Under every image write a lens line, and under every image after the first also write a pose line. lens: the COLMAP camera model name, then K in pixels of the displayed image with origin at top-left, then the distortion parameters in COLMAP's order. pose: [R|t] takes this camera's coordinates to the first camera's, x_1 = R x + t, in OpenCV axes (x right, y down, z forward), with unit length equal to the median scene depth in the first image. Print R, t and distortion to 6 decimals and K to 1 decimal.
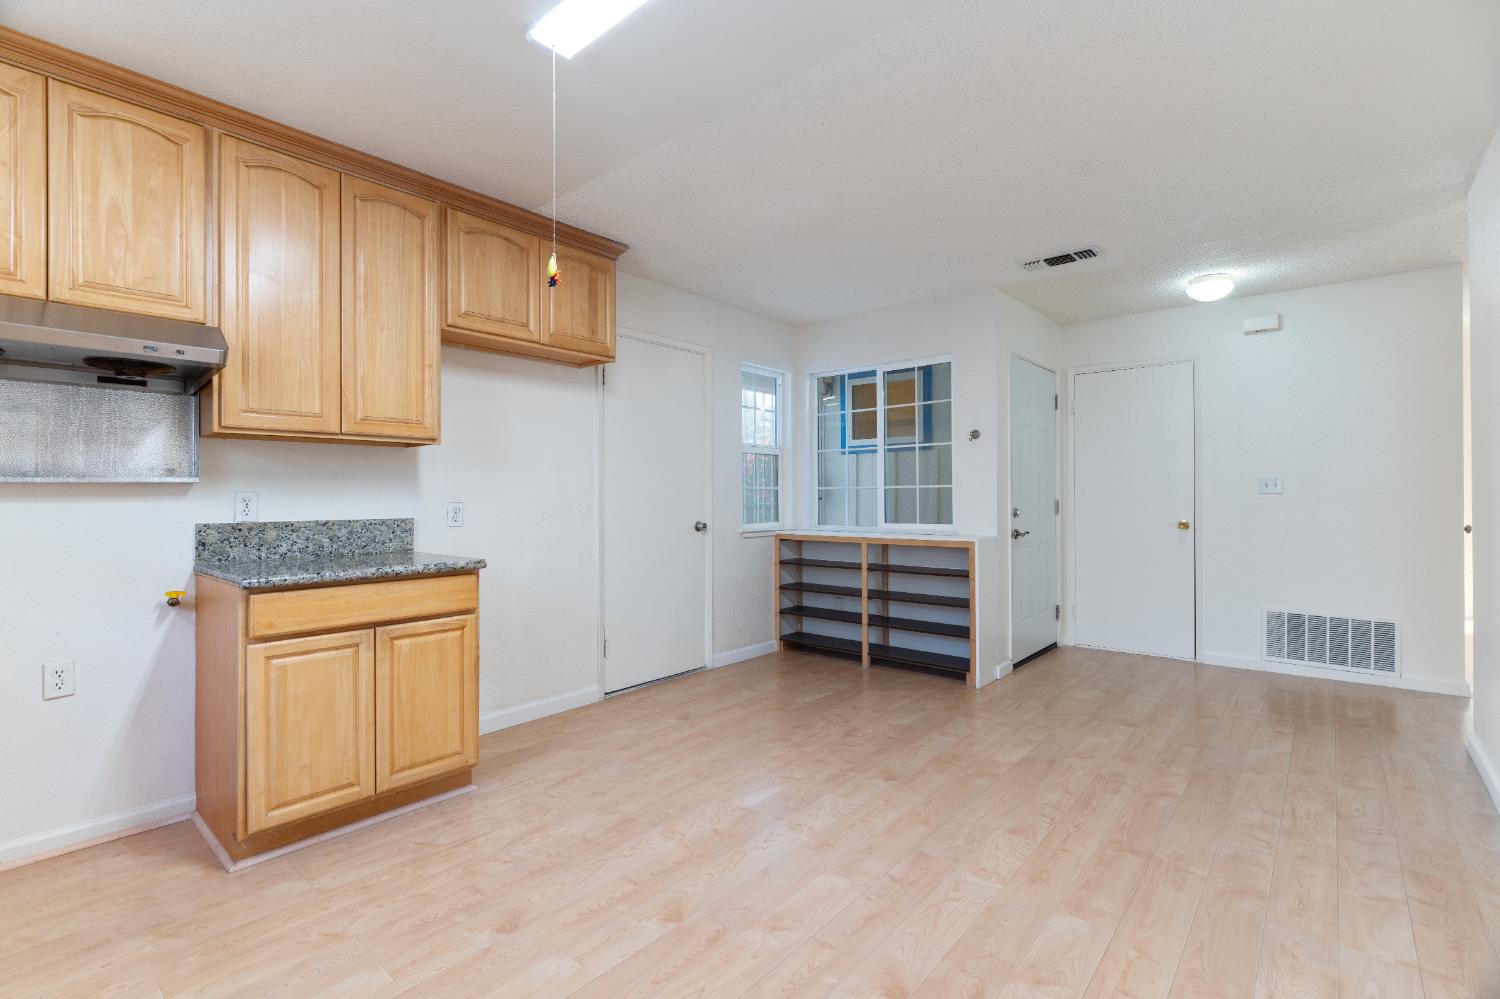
lens RADIAL K [[676.8, 0, 744.5], [0, 676.8, 496.4], [0, 0, 1]] dist [-0.007661, 0.000770]
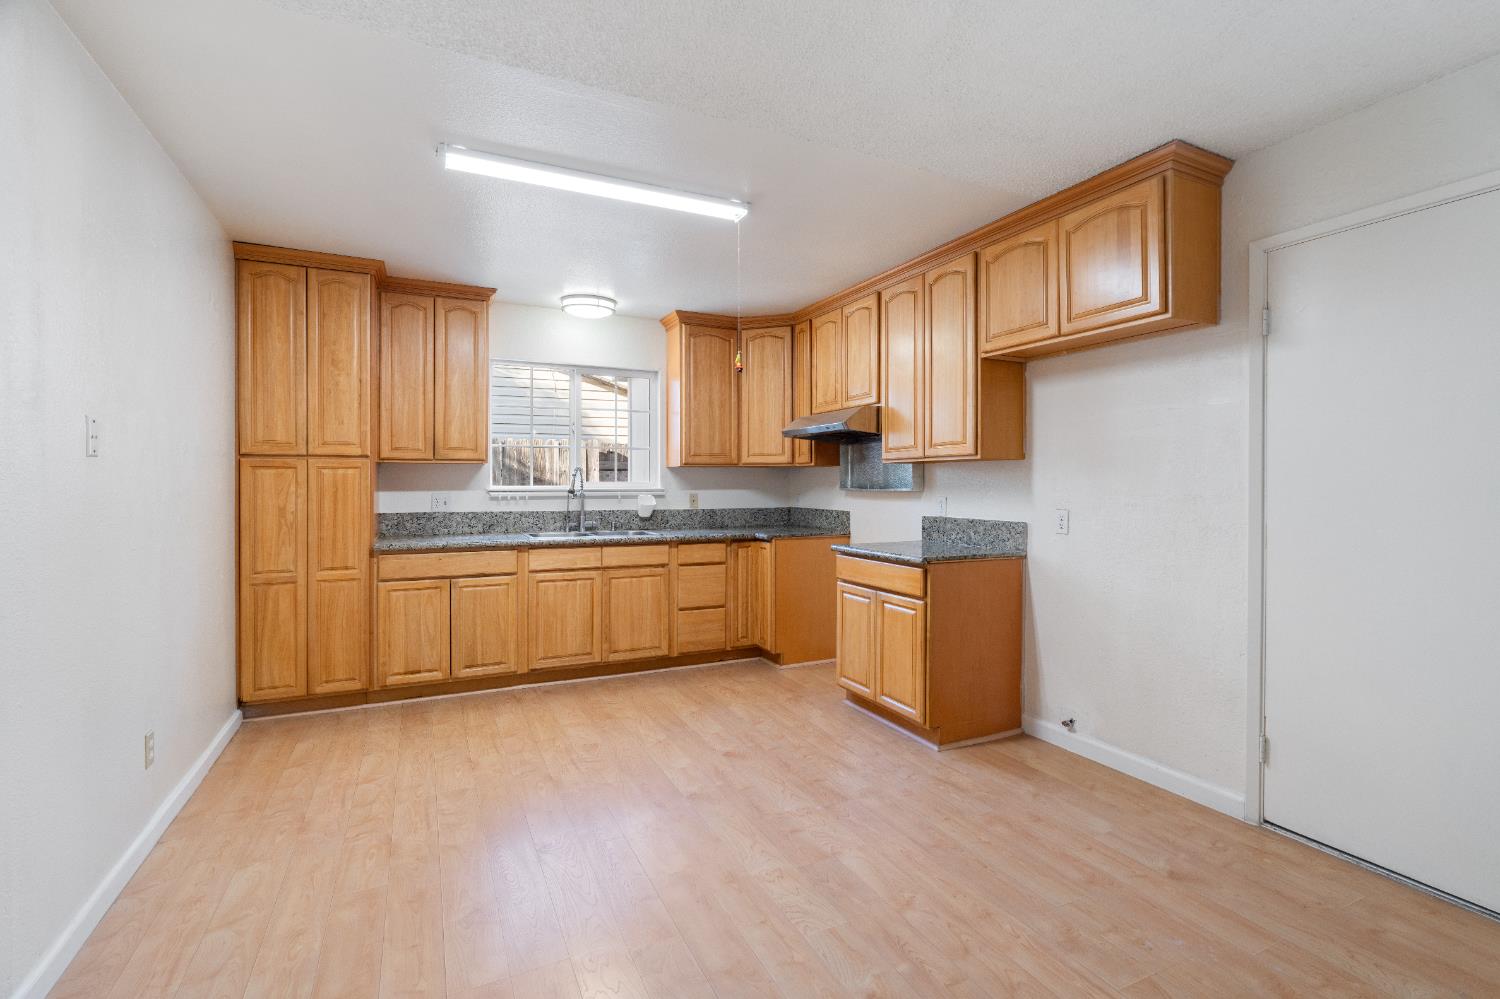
lens RADIAL K [[676.8, 0, 745.0], [0, 676.8, 487.7], [0, 0, 1]] dist [-0.007661, 0.000770]
pose [[-0.397577, 0.007427, -0.917539, 0.926822], [0.001828, 0.999972, 0.007302, -0.043427], [0.917567, 0.001225, -0.397580, 1.311656]]
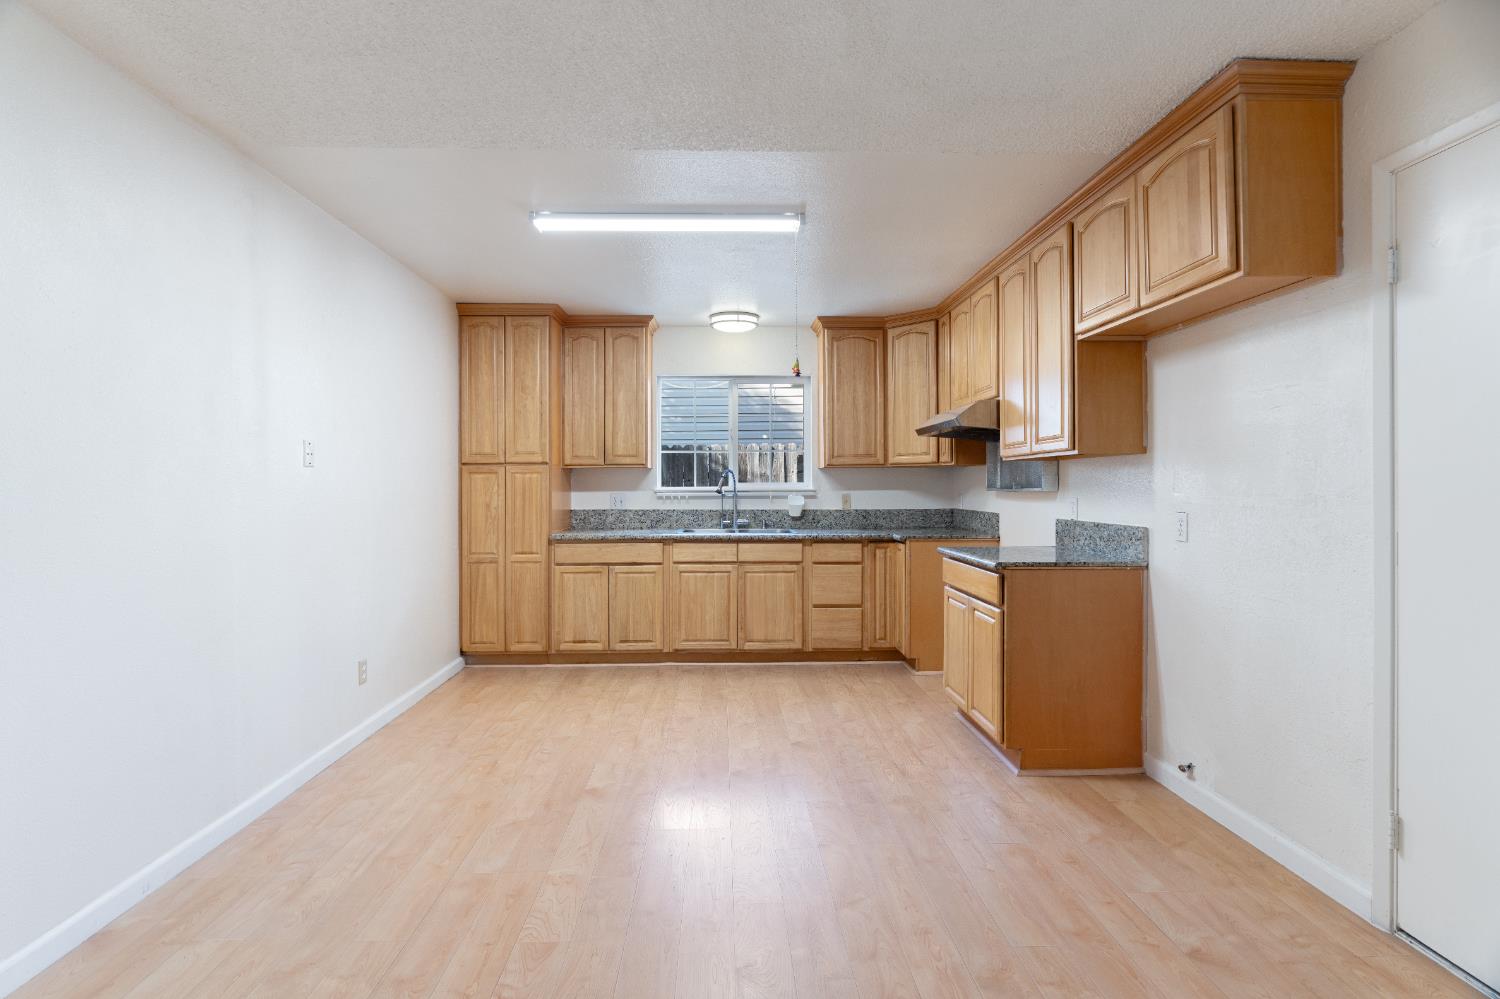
lens RADIAL K [[676.8, 0, 739.6], [0, 676.8, 485.2], [0, 0, 1]] dist [-0.007661, 0.000770]
pose [[-0.735044, 0.003796, -0.678008, 0.747367], [0.006138, 0.999981, -0.001055, -0.038088], [0.677991, -0.004937, -0.735053, 1.690007]]
